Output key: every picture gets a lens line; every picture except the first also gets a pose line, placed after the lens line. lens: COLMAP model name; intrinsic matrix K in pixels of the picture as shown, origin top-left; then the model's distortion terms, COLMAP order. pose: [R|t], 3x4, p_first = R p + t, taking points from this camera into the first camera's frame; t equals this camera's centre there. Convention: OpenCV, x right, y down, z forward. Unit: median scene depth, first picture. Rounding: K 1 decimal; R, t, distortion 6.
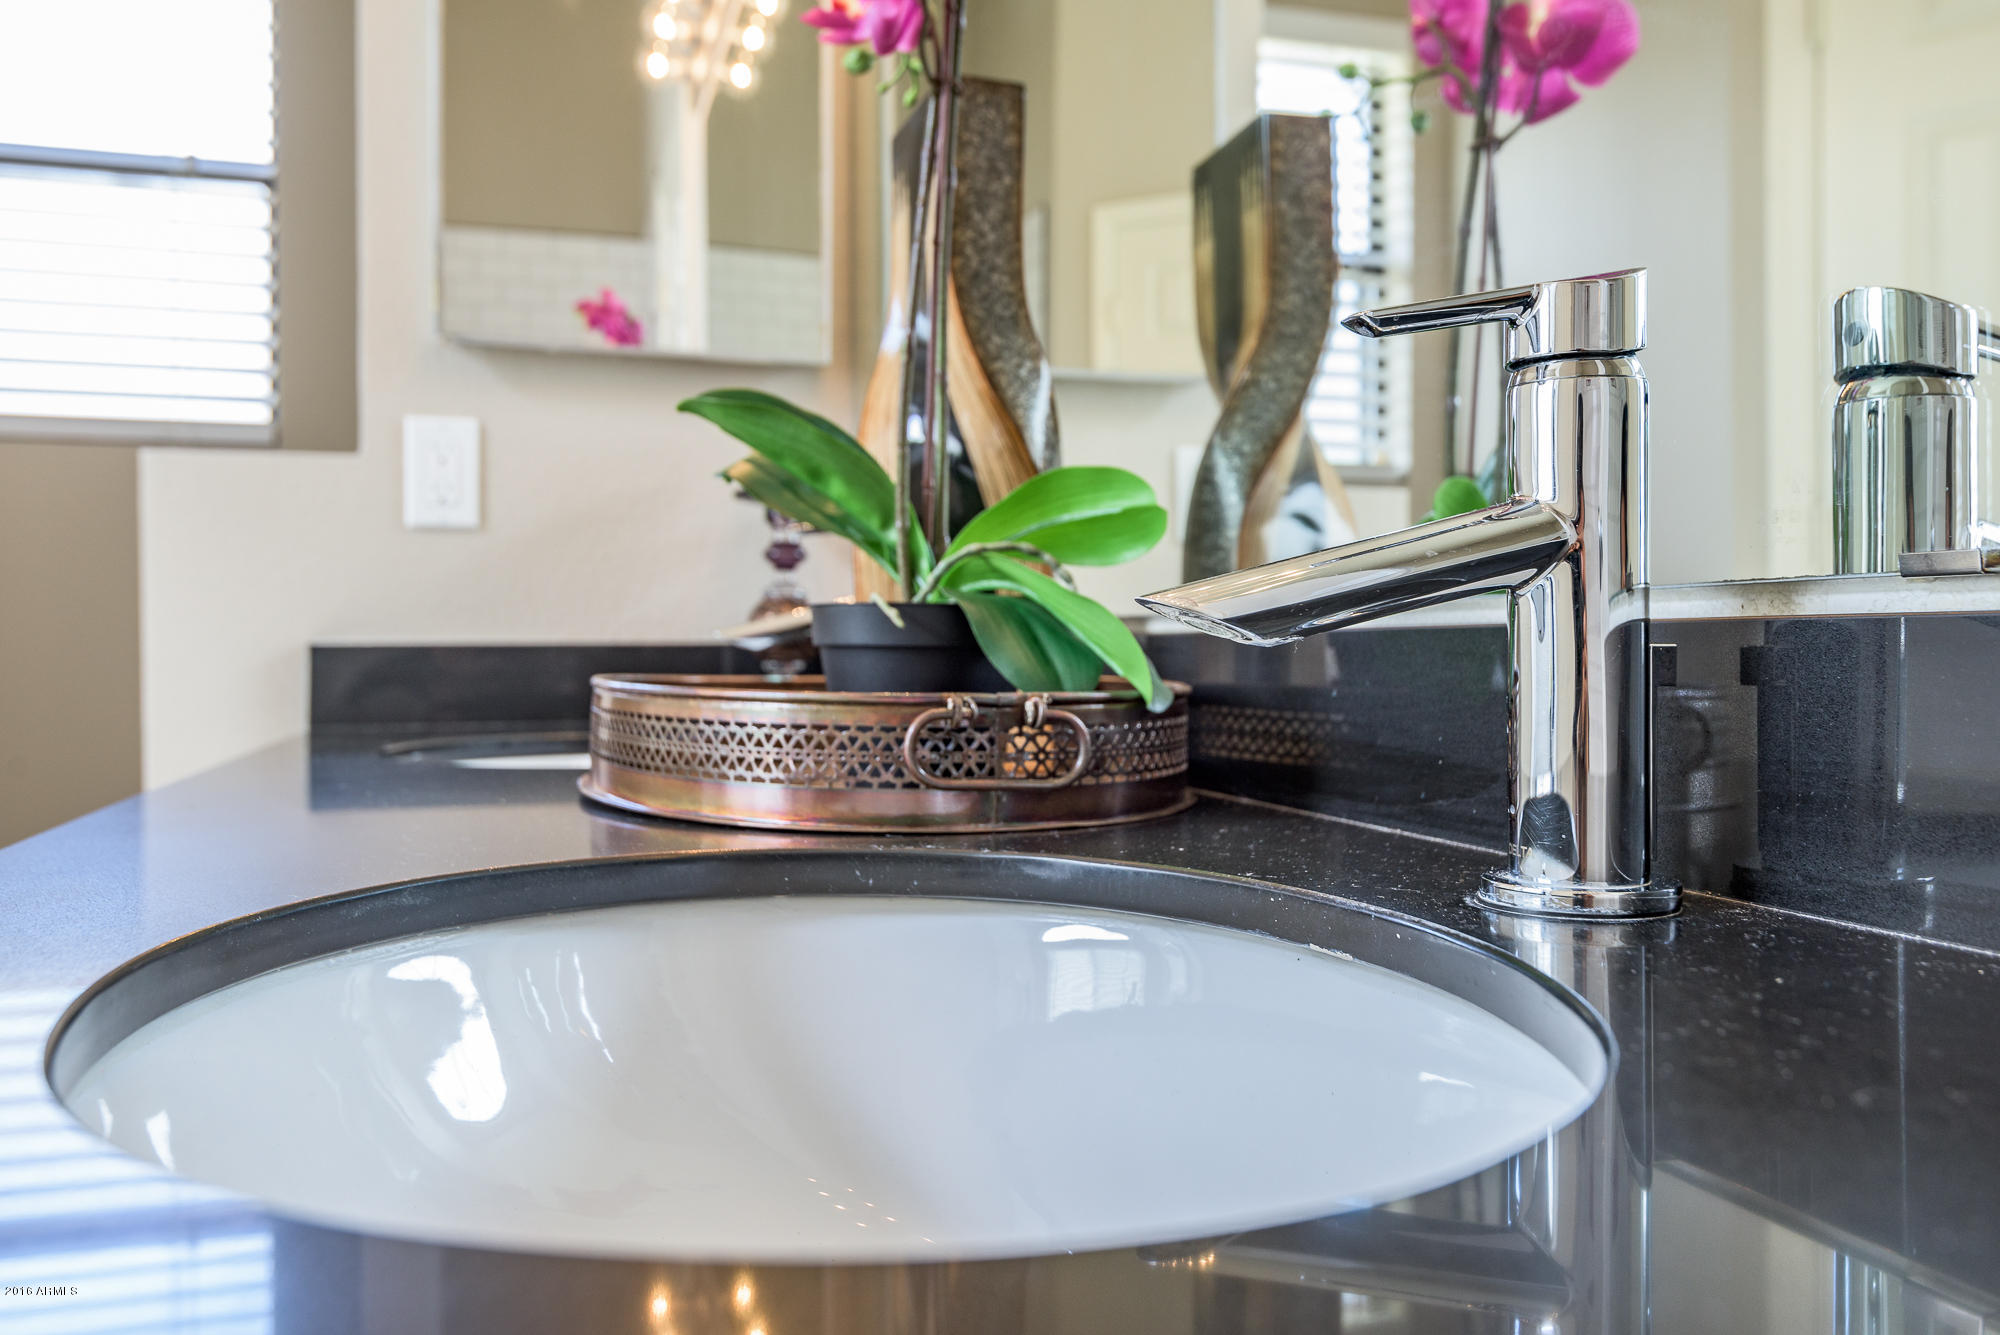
lens RADIAL K [[1614.3, 0, 1000.0], [0, 1614.3, 667.5], [0, 0, 1]] dist [0.001745, -0.000199]
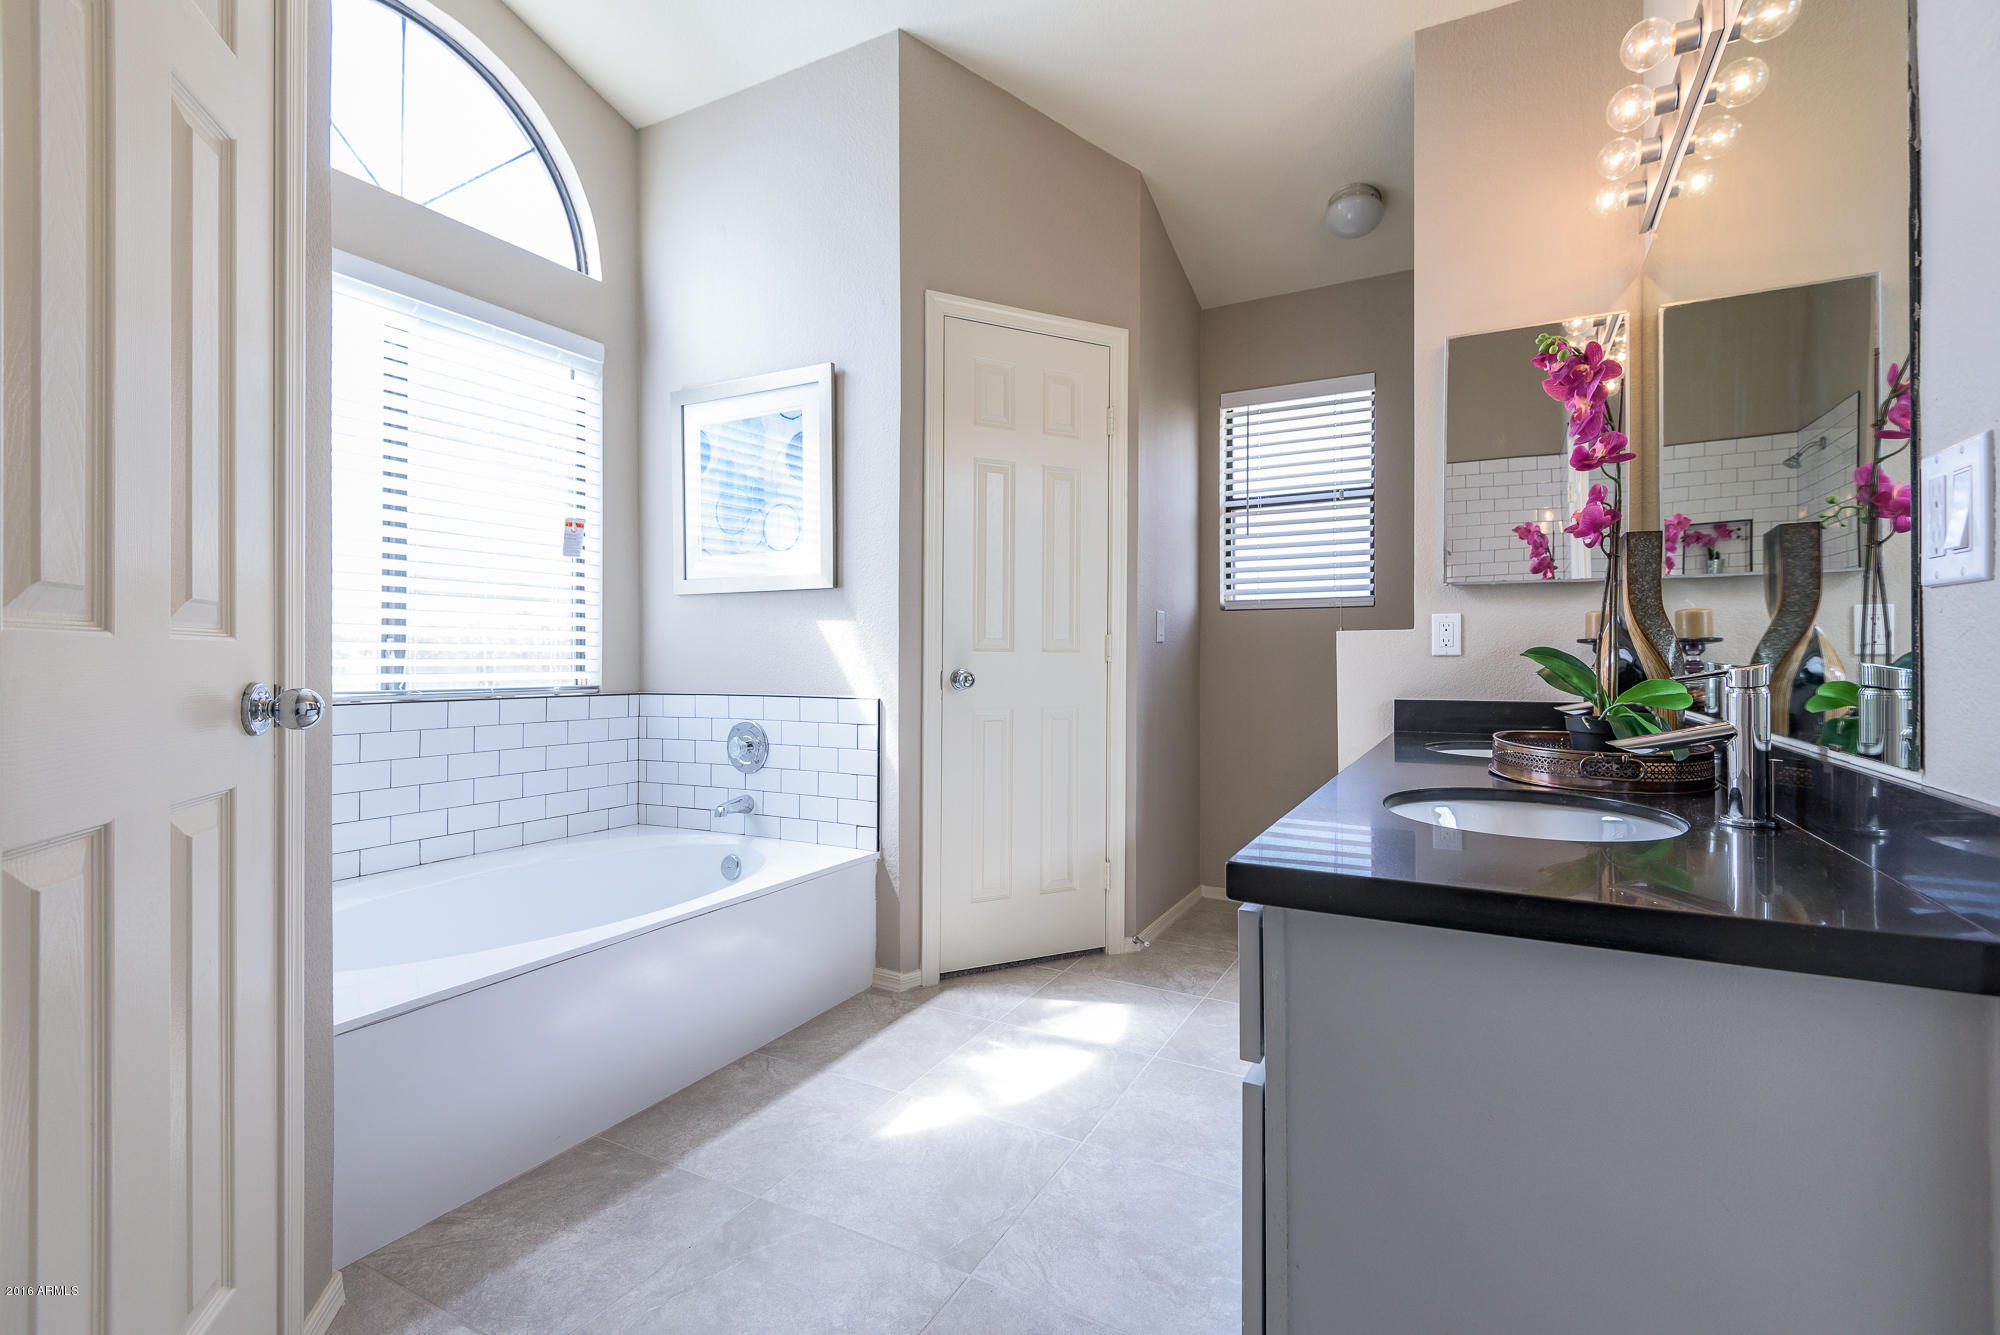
lens RADIAL K [[916.6, 0, 1003.1], [0, 916.6, 654.3], [0, 0, 1]] dist [0.015355, -0.022795]
pose [[0.711797, 0.000780, -0.702385, 0.368679], [-0.014452, 0.999804, -0.013536, -0.123706], [0.702237, 0.019786, 0.711669, -1.092115]]
